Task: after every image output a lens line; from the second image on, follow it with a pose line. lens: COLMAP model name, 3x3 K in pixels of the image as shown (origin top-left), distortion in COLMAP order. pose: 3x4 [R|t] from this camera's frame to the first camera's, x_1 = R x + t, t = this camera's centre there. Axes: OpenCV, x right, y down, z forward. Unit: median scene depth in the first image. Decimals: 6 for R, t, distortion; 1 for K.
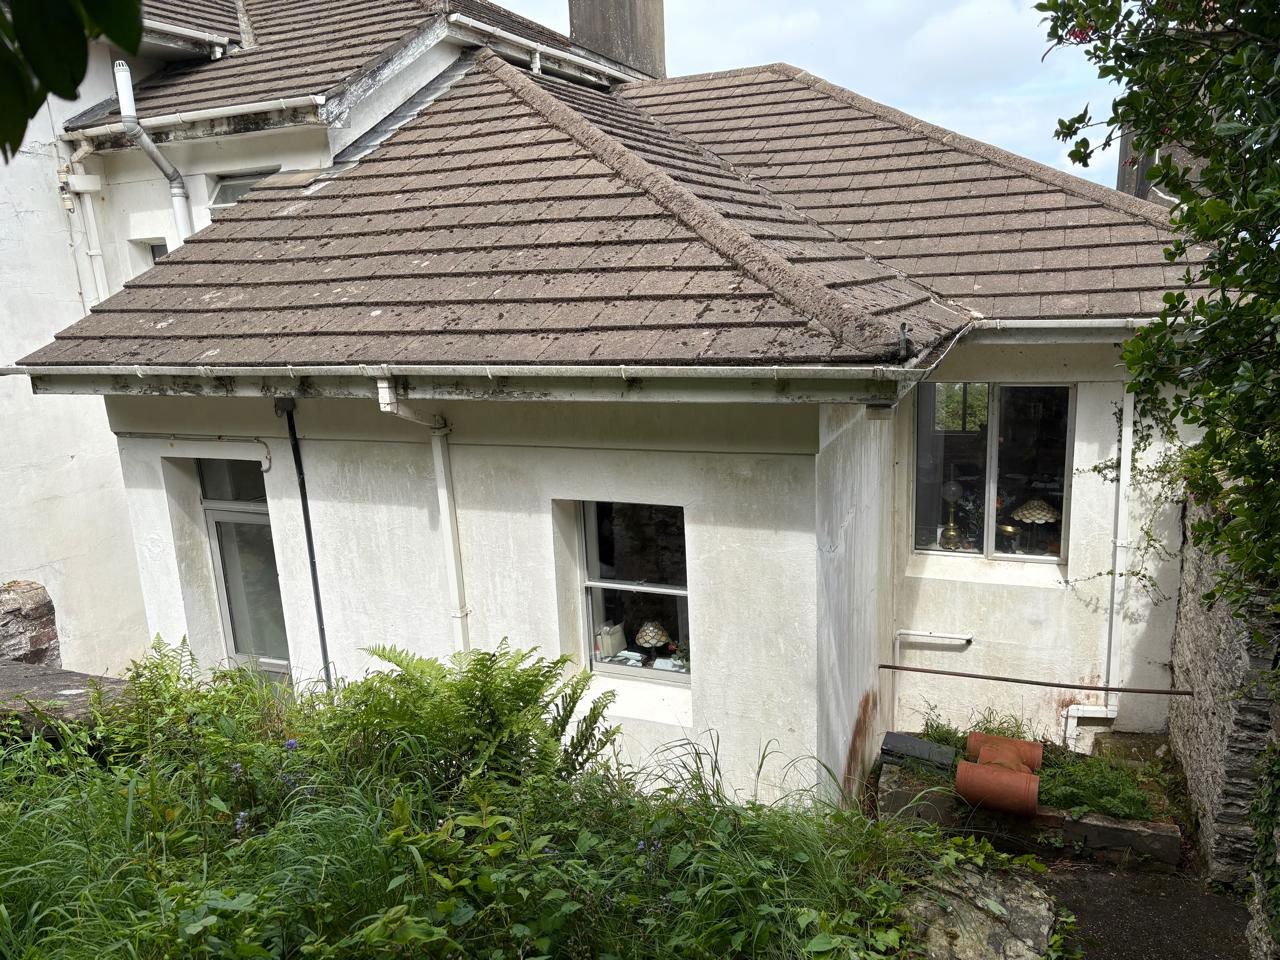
lens RADIAL K [[963.2, 0, 637.4], [0, 963.2, 484.0], [0, 0, 1]] dist [0.052073, -0.031918]
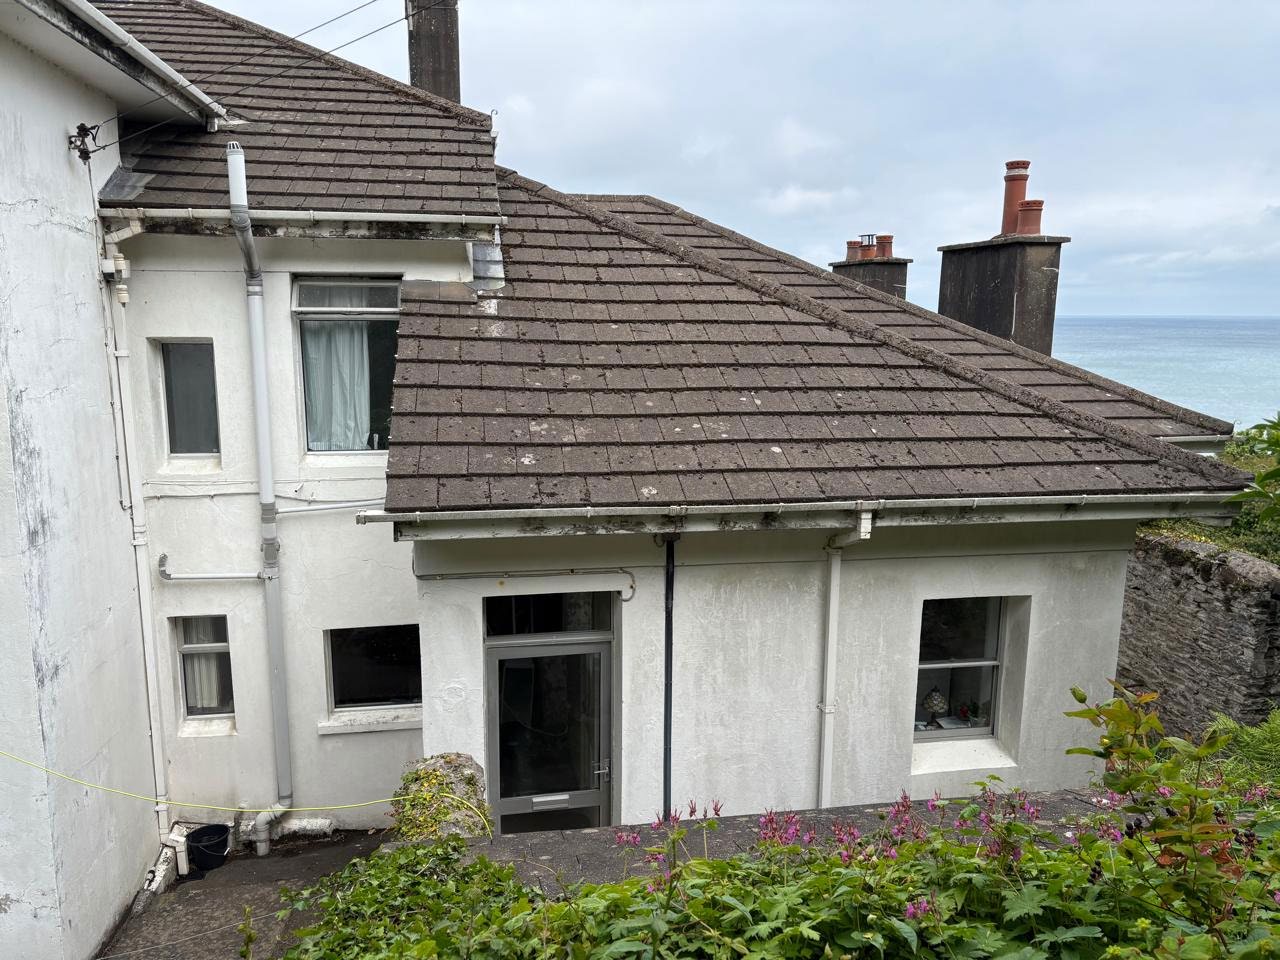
lens RADIAL K [[963.2, 0, 638.6], [0, 963.2, 481.0], [0, 0, 1]] dist [0.052073, -0.031918]
pose [[0.837031, -0.038300, 0.545813, -0.972174], [0.072997, 0.996446, -0.042024, -0.100116], [-0.542264, 0.075018, 0.836852, 0.150923]]
